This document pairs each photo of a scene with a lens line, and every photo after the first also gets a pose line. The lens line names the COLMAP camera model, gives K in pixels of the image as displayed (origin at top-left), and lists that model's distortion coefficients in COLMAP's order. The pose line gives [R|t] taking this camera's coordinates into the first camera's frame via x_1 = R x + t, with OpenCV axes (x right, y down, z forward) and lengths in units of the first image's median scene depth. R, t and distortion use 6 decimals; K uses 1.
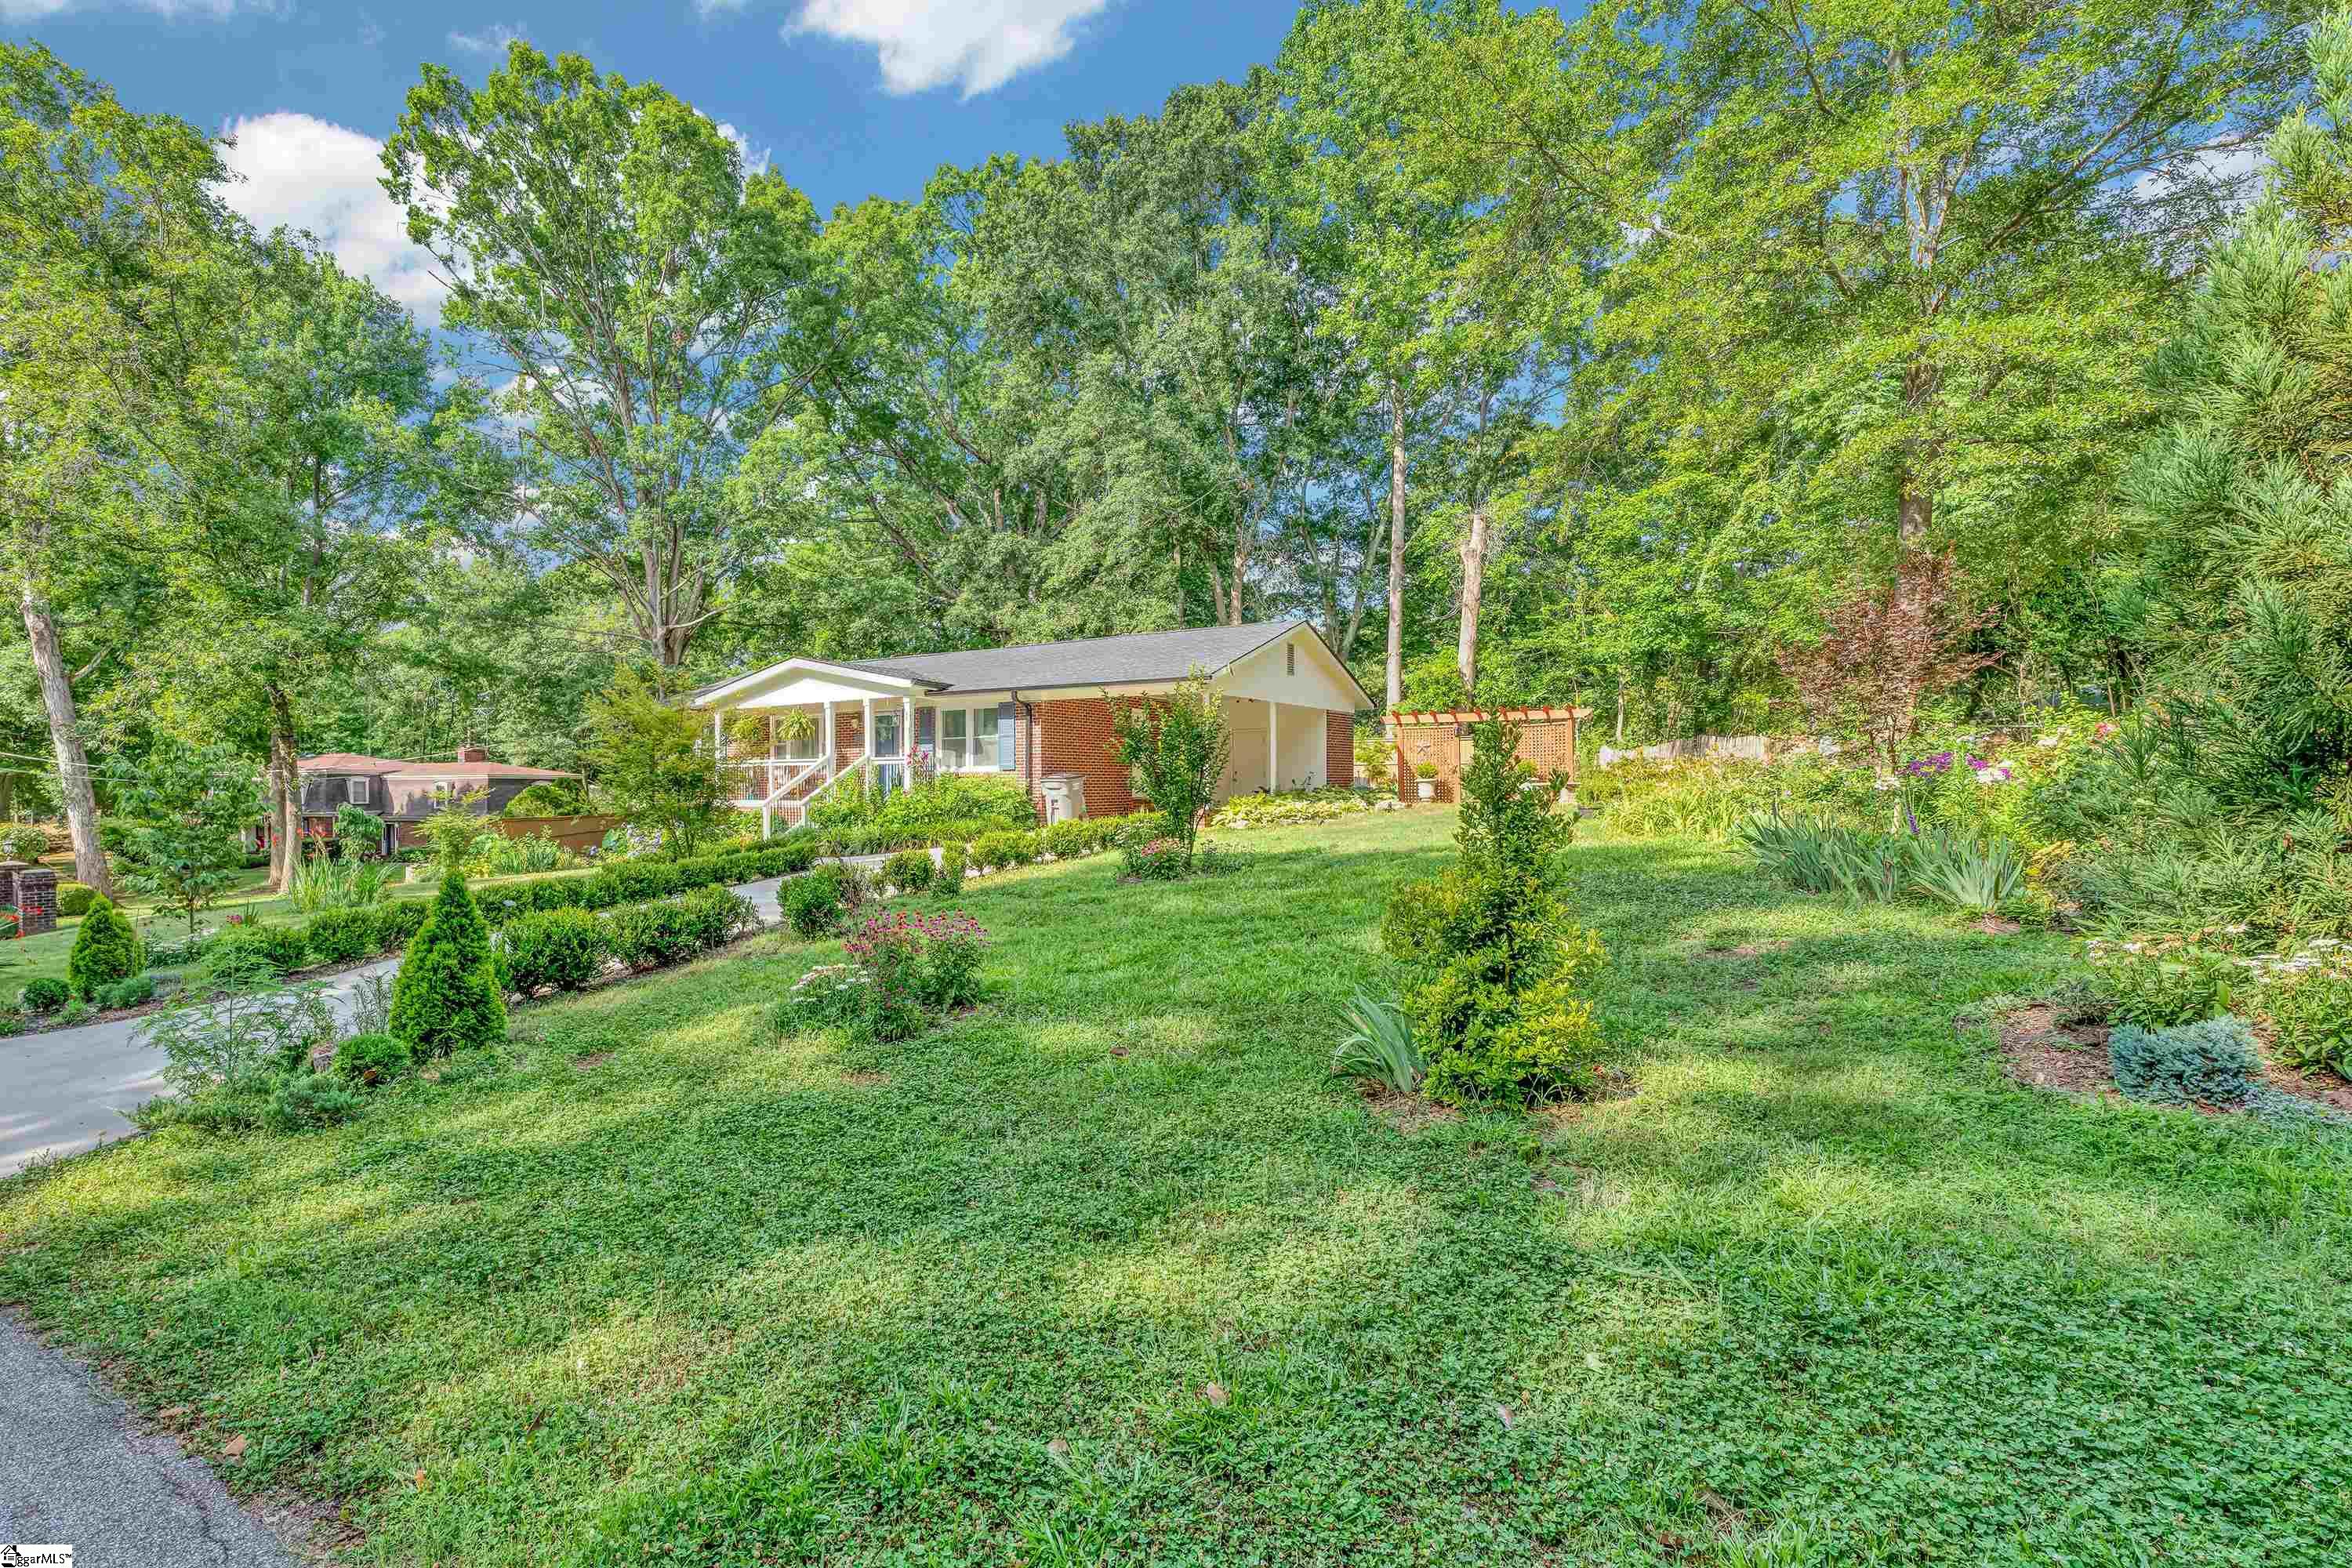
lens RADIAL K [[1181.9, 0, 1121.8], [0, 1181.9, 778.9], [0, 0, 1]] dist [-0.001774, -0.000140]
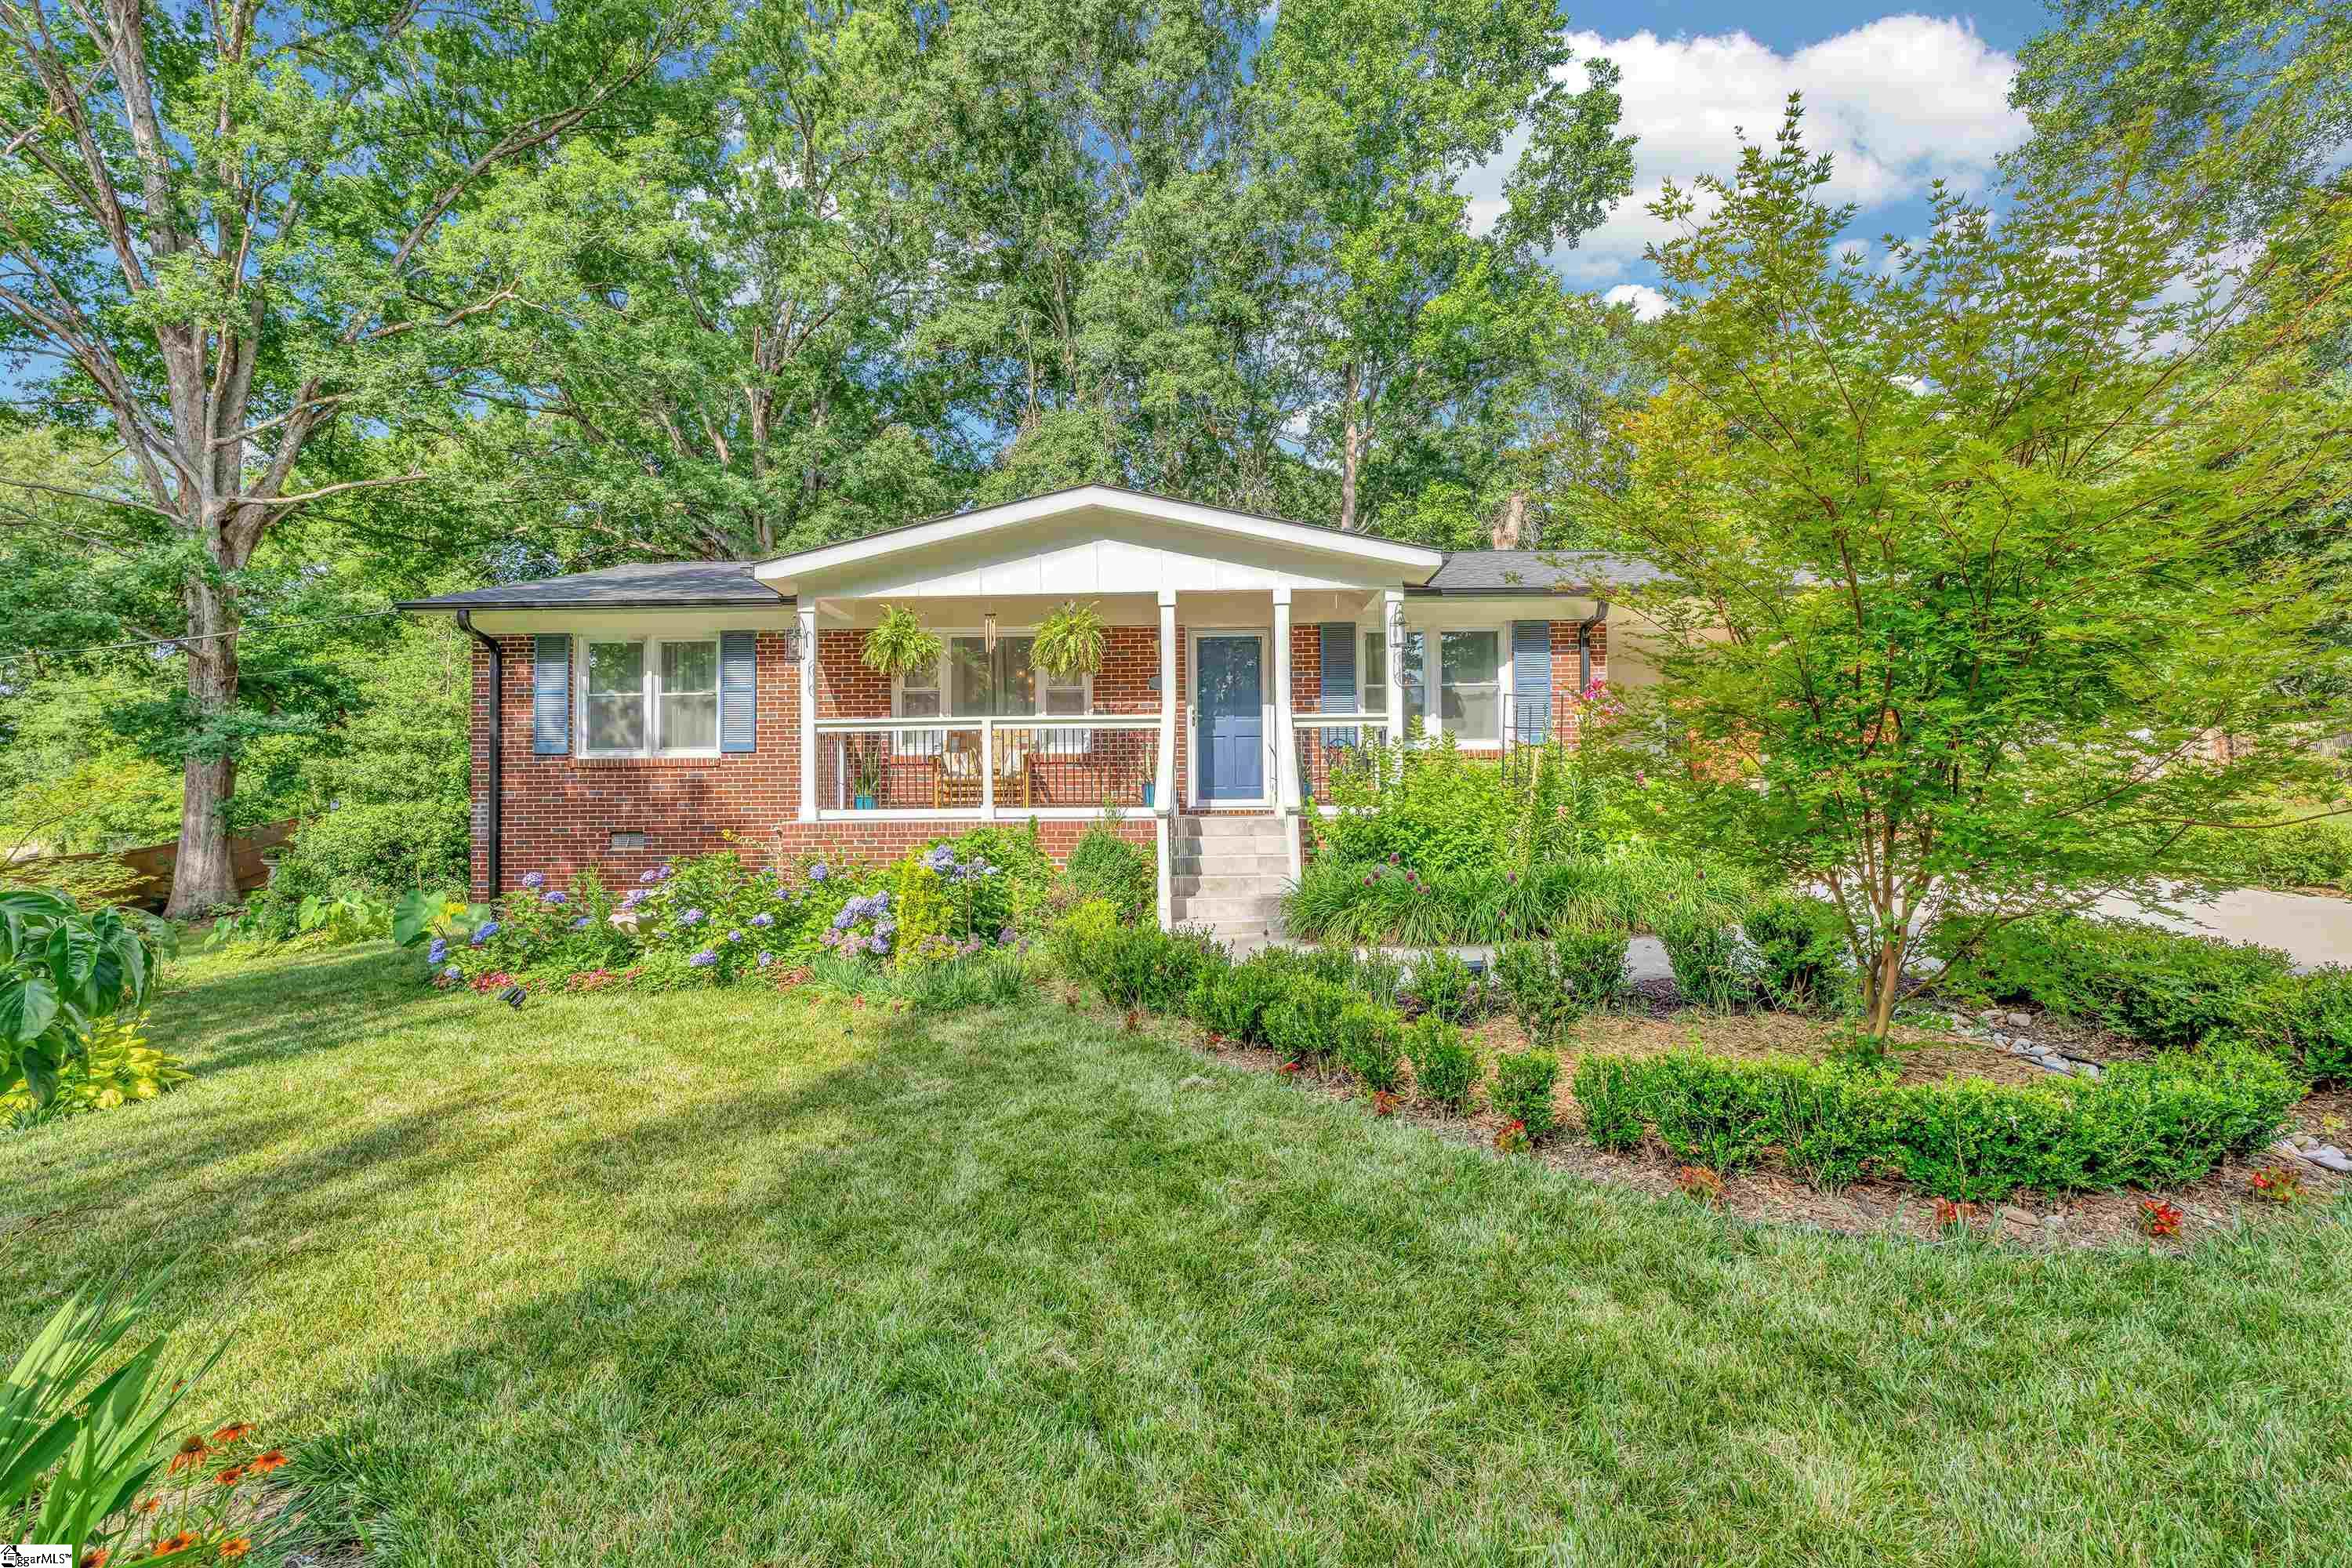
lens RADIAL K [[1031.1, 0, 1210.4], [0, 1031.1, 796.2], [0, 0, 1]] dist [-0.006244, -0.000976]
pose [[0.842798, 0.004523, 0.538212, -0.448528], [0.001872, 0.999934, -0.011336, 0.018971], [-0.538227, 0.010561, 0.842733, 0.648400]]
